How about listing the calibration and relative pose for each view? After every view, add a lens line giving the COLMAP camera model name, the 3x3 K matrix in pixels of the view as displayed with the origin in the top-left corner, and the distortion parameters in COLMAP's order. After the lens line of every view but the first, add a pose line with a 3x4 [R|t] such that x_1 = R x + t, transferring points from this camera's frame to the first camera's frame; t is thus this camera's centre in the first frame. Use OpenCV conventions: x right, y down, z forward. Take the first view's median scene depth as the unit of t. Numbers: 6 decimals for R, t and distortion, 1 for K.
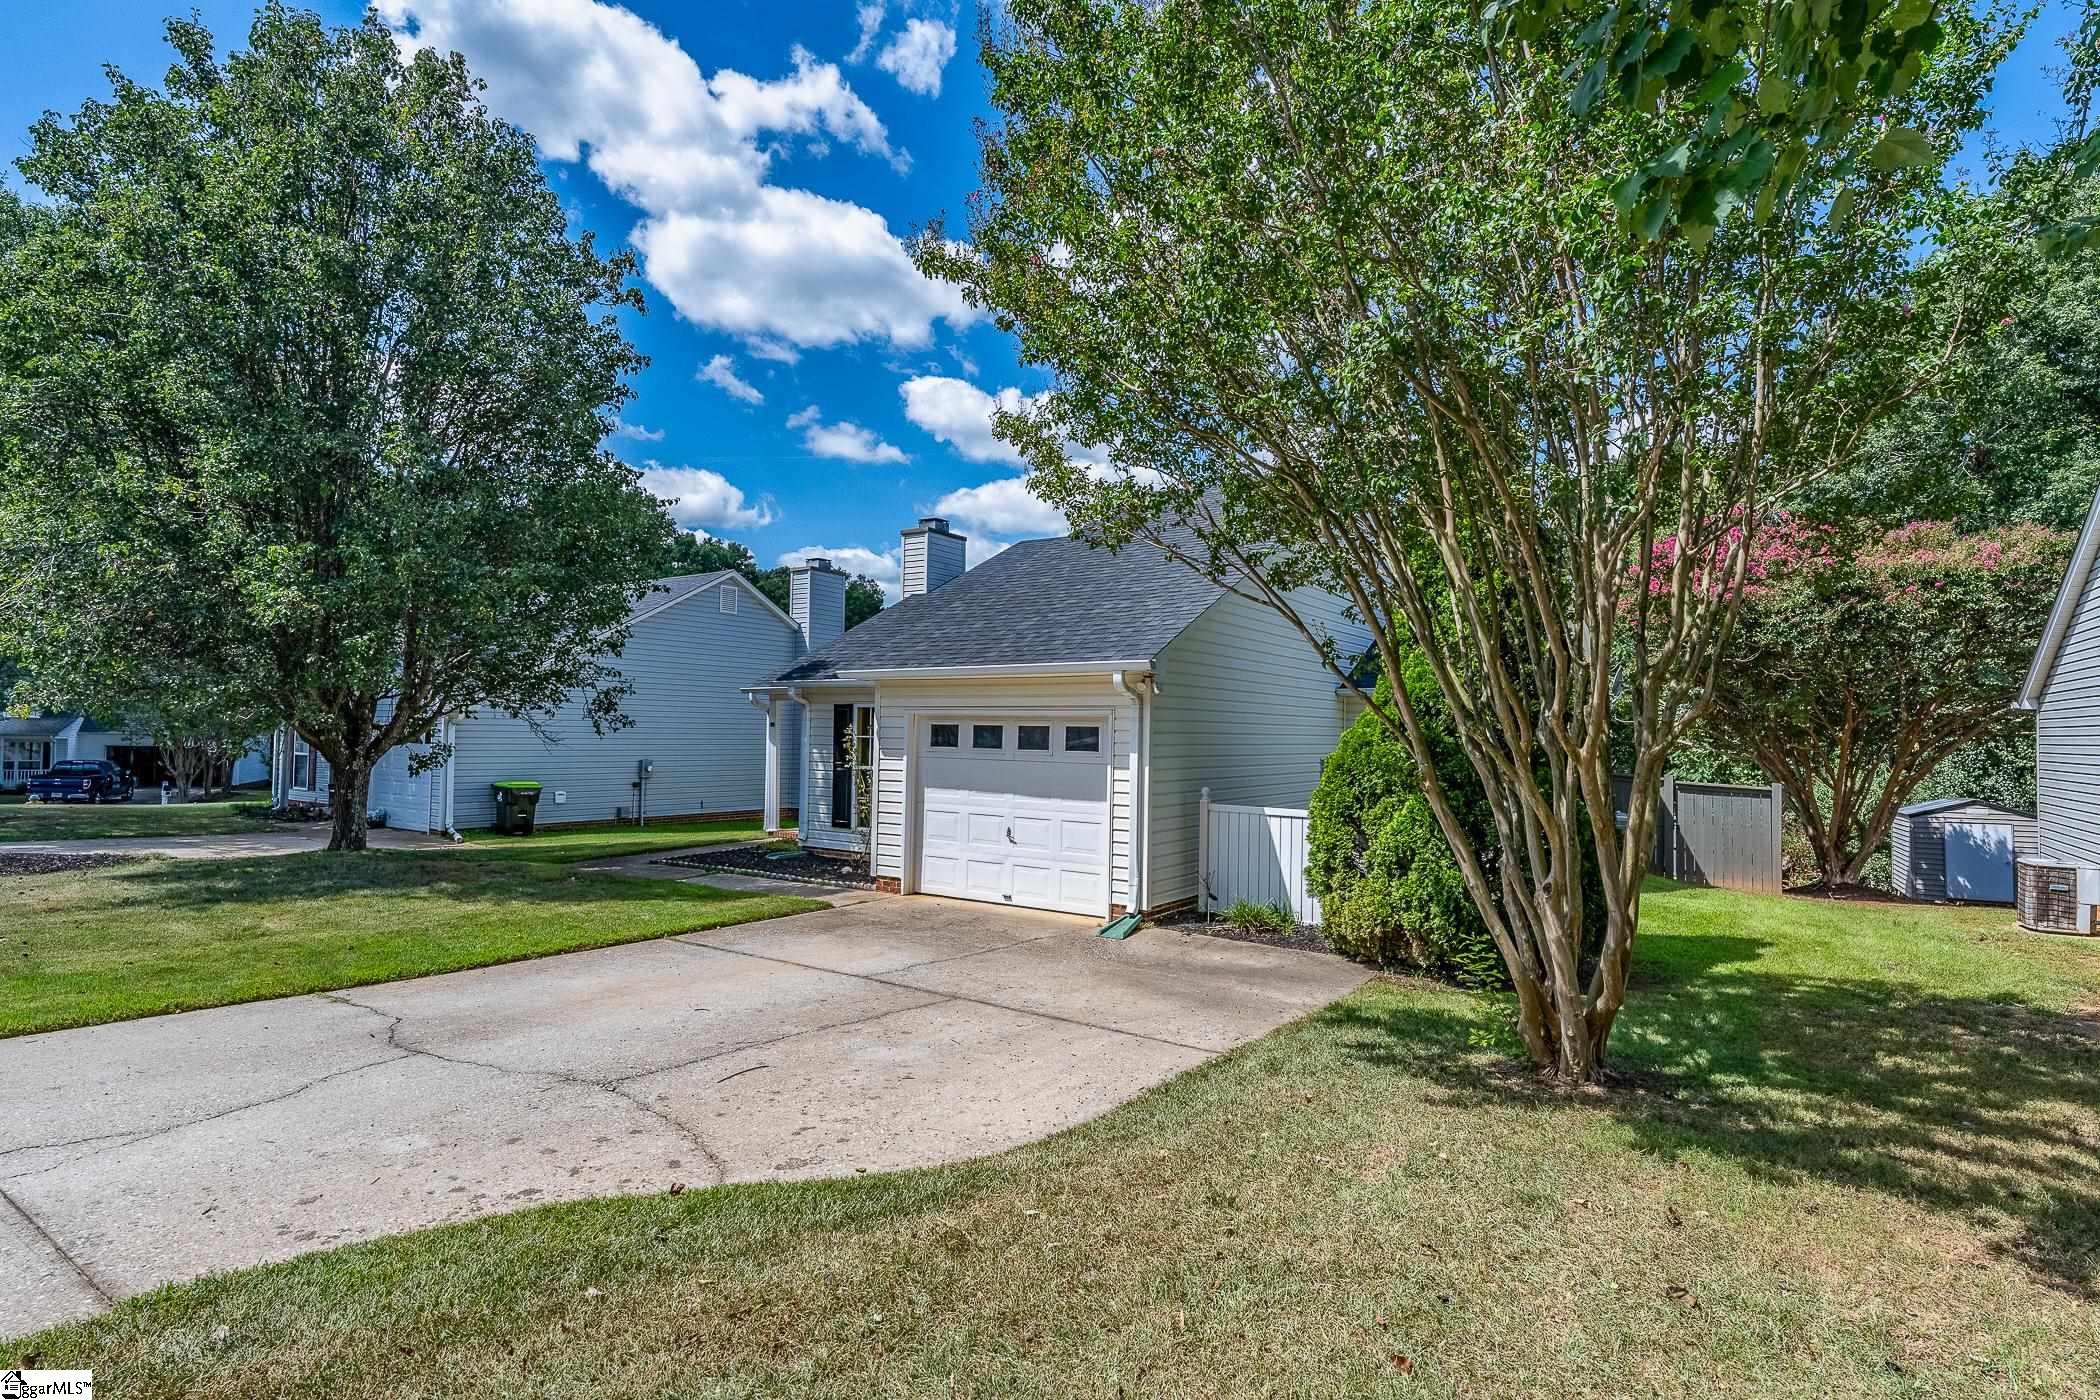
lens RADIAL K [[1031.5, 0, 1072.3], [0, 1031.5, 703.4], [0, 0, 1]] dist [-0.004800, 0.001648]
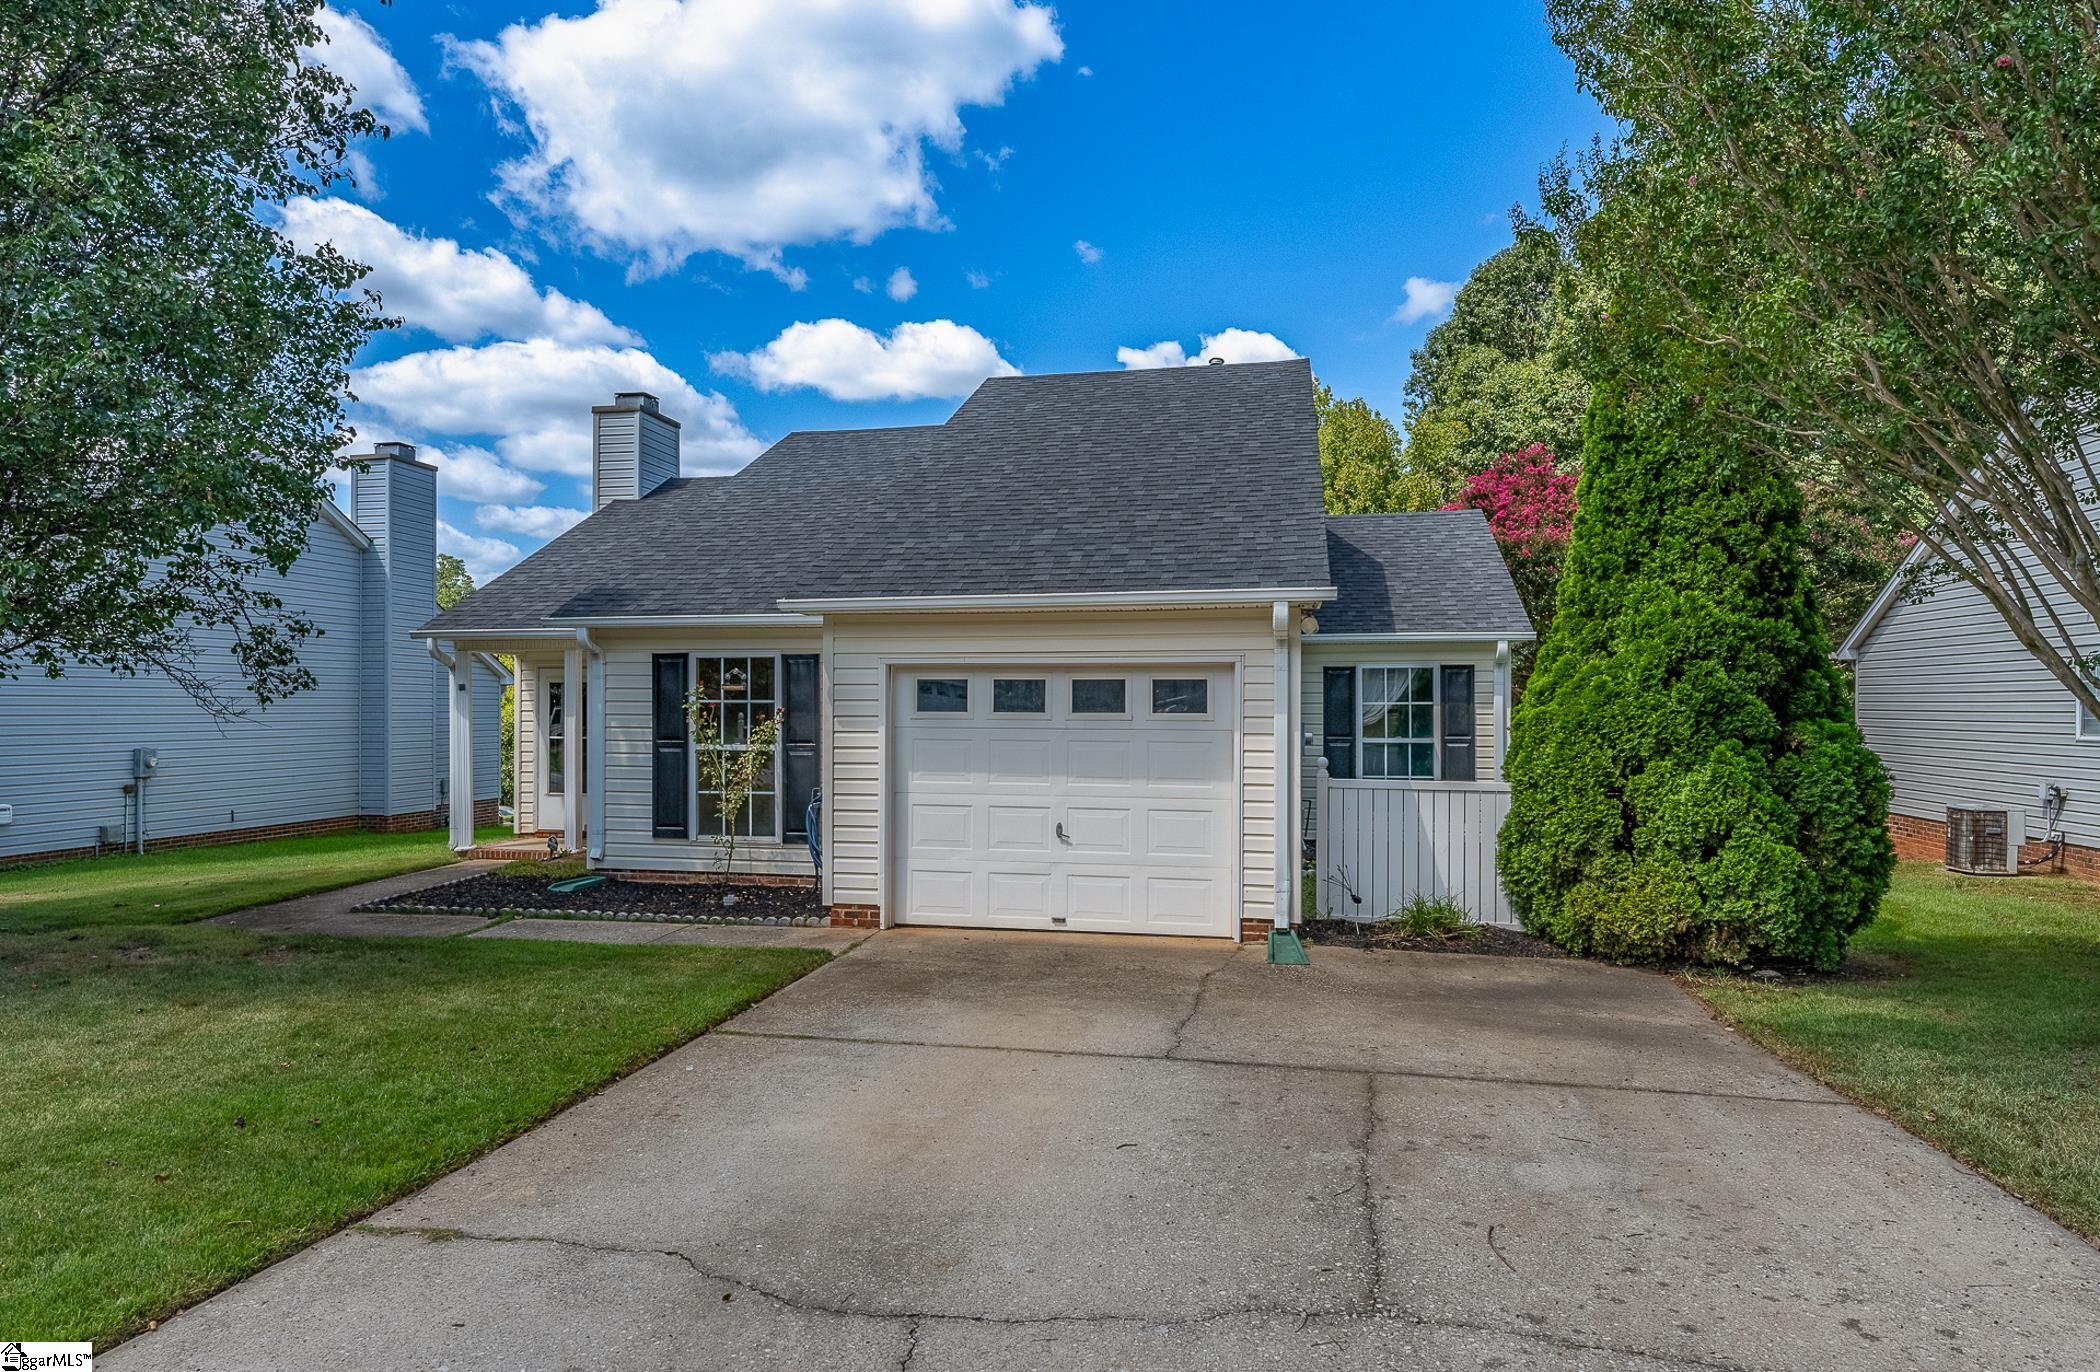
lens RADIAL K [[1254.3, 0, 1038.5], [0, 1254.3, 693.2], [0, 0, 1]] dist [-0.003199, 0.000331]
pose [[0.929880, -0.011536, 0.367682, -0.435366], [0.003065, 0.999716, 0.023614, 0.012137], [-0.367850, -0.020831, 0.929652, 0.228586]]
